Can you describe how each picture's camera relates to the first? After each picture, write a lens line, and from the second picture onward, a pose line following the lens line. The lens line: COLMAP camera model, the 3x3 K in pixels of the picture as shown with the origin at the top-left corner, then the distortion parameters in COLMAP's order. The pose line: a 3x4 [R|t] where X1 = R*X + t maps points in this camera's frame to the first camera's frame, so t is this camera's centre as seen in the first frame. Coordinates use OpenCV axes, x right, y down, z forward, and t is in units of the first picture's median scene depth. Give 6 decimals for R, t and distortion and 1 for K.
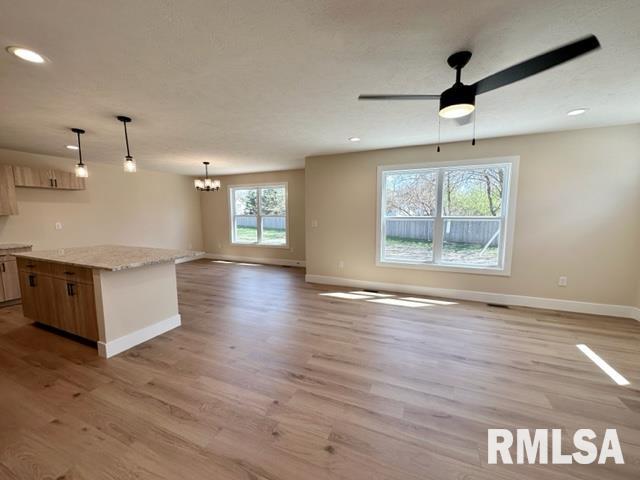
lens RADIAL K [[253.3, 0, 320.0], [0, 253.3, 240.0], [0, 0, 1]] dist [-0.003395, 0.000327]
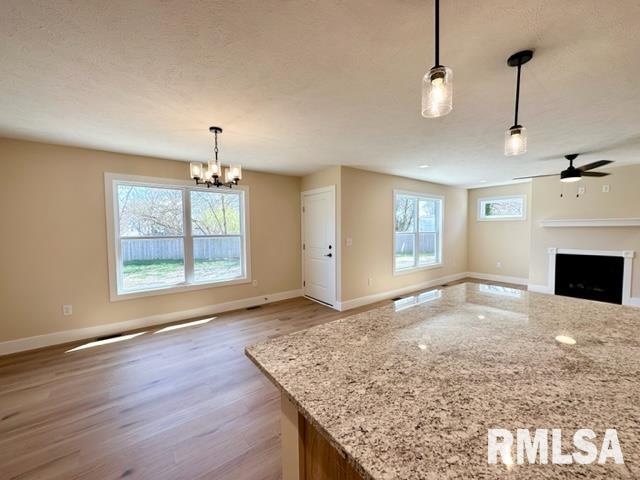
lens RADIAL K [[253.3, 0, 320.0], [0, 253.3, 240.0], [0, 0, 1]] dist [-0.003395, 0.000327]
pose [[0.507418, -0.042025, 0.860675, -1.168528], [0.102414, 0.994672, -0.011811, -0.100476], [-0.855592, 0.094138, 0.509018, 0.878822]]
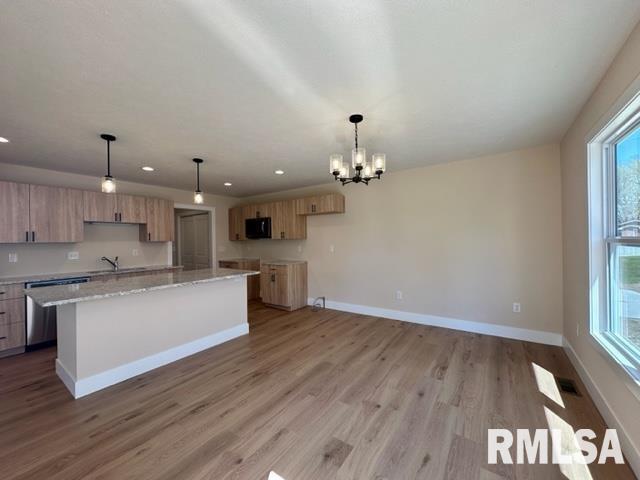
lens RADIAL K [[253.3, 0, 320.0], [0, 253.3, 240.0], [0, 0, 1]] dist [-0.003395, 0.000327]
pose [[-0.206909, 0.008360, -0.978325, -0.020320], [-0.089413, 0.995617, 0.027418, -0.154531], [0.974266, 0.093148, -0.205255, 1.565930]]
